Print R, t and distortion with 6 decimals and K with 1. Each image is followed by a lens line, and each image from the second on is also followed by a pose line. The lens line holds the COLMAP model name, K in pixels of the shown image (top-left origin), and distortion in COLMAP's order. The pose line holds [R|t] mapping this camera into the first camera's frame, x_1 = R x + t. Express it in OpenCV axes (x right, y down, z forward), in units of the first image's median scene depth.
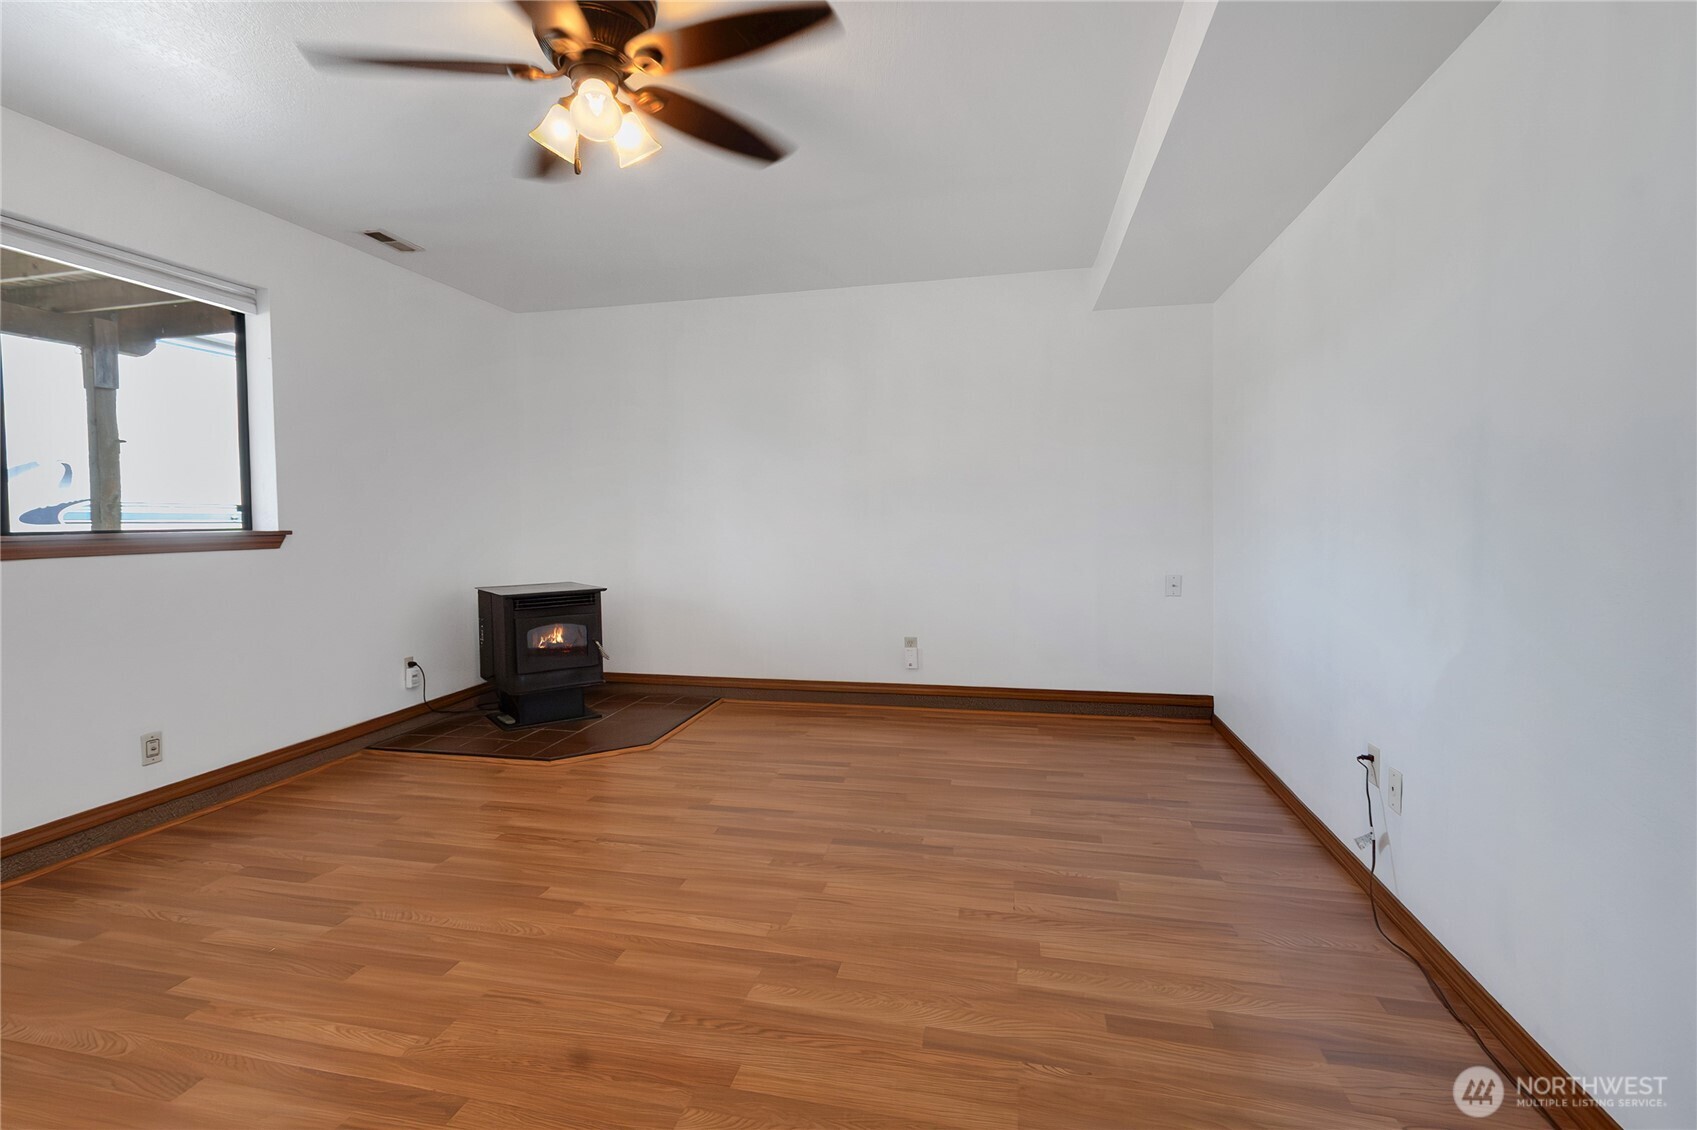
lens RADIAL K [[784.7, 0, 839.9], [0, 784.7, 562.3], [0, 0, 1]] dist [-0.005314, -0.000423]
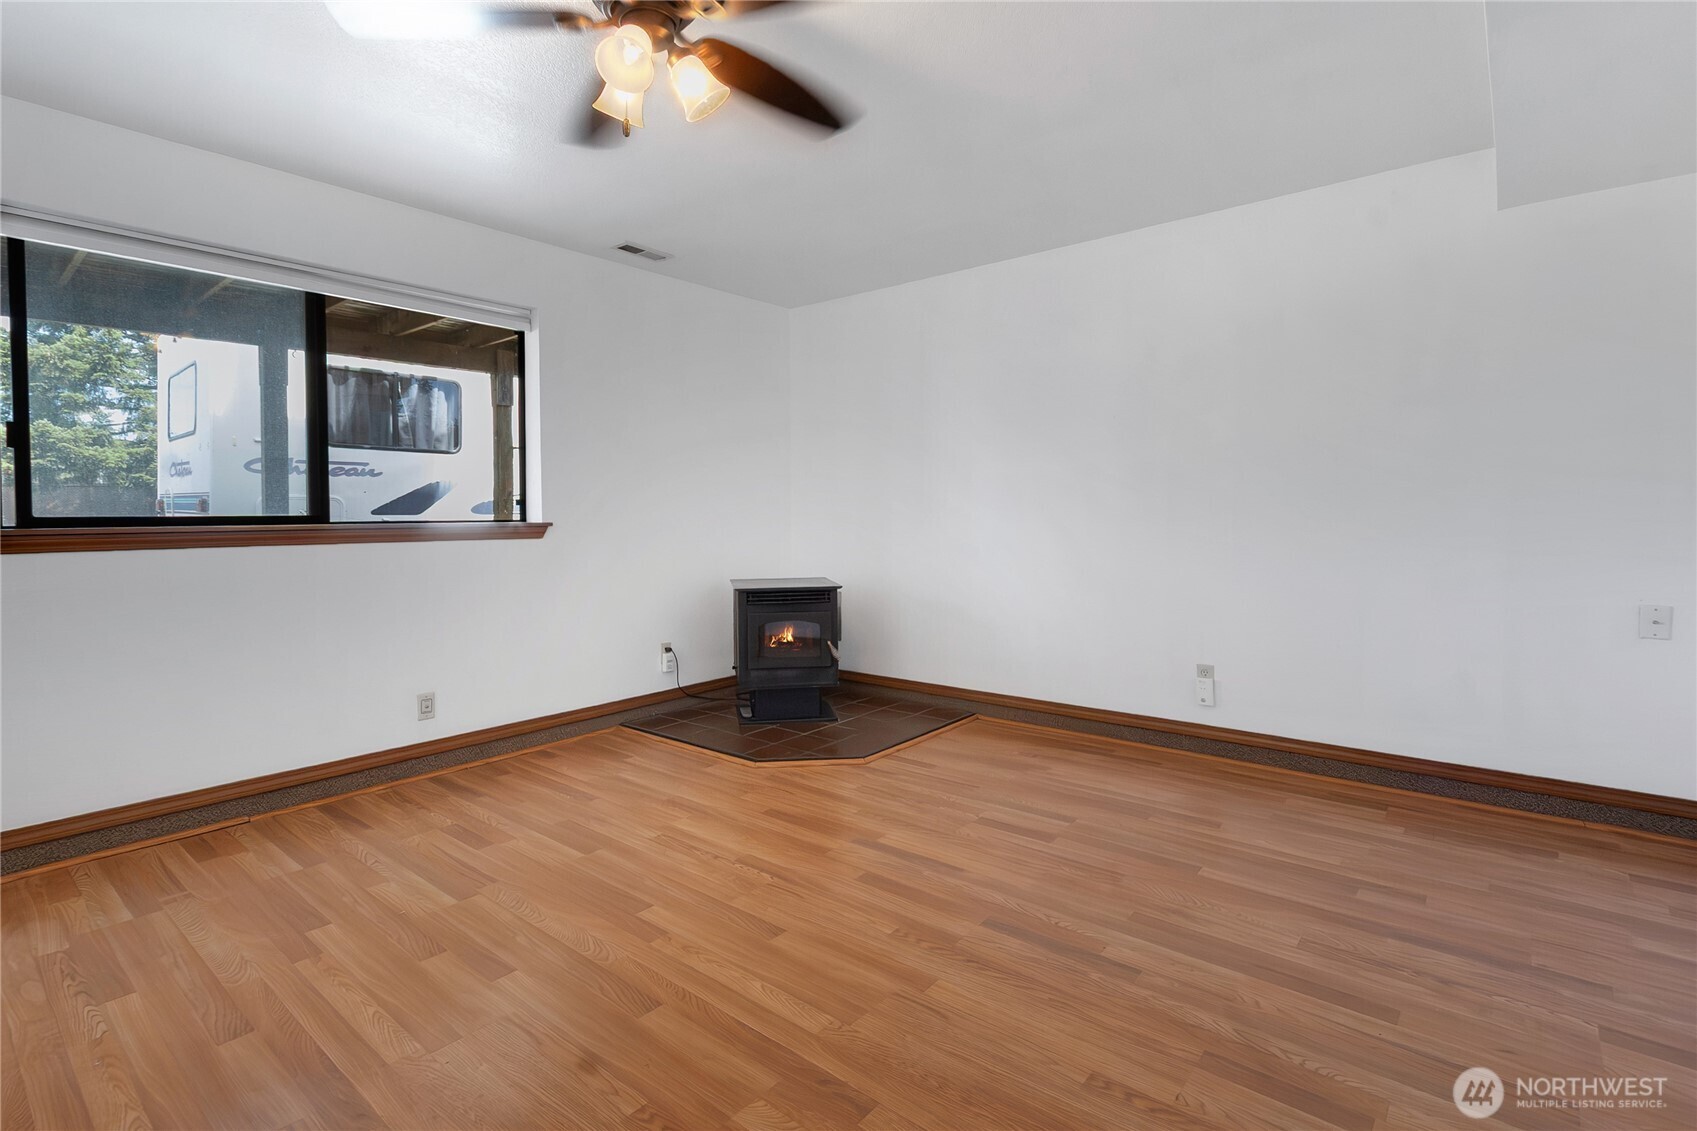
lens RADIAL K [[804.0, 0, 837.3], [0, 804.0, 537.0], [0, 0, 1]] dist [-0.000351, 0.000122]
pose [[0.889452, 0.017385, -0.456698, 0.187635], [-0.028528, 0.999440, -0.017515, -0.011454], [0.456138, 0.028607, 0.889449, 0.169456]]
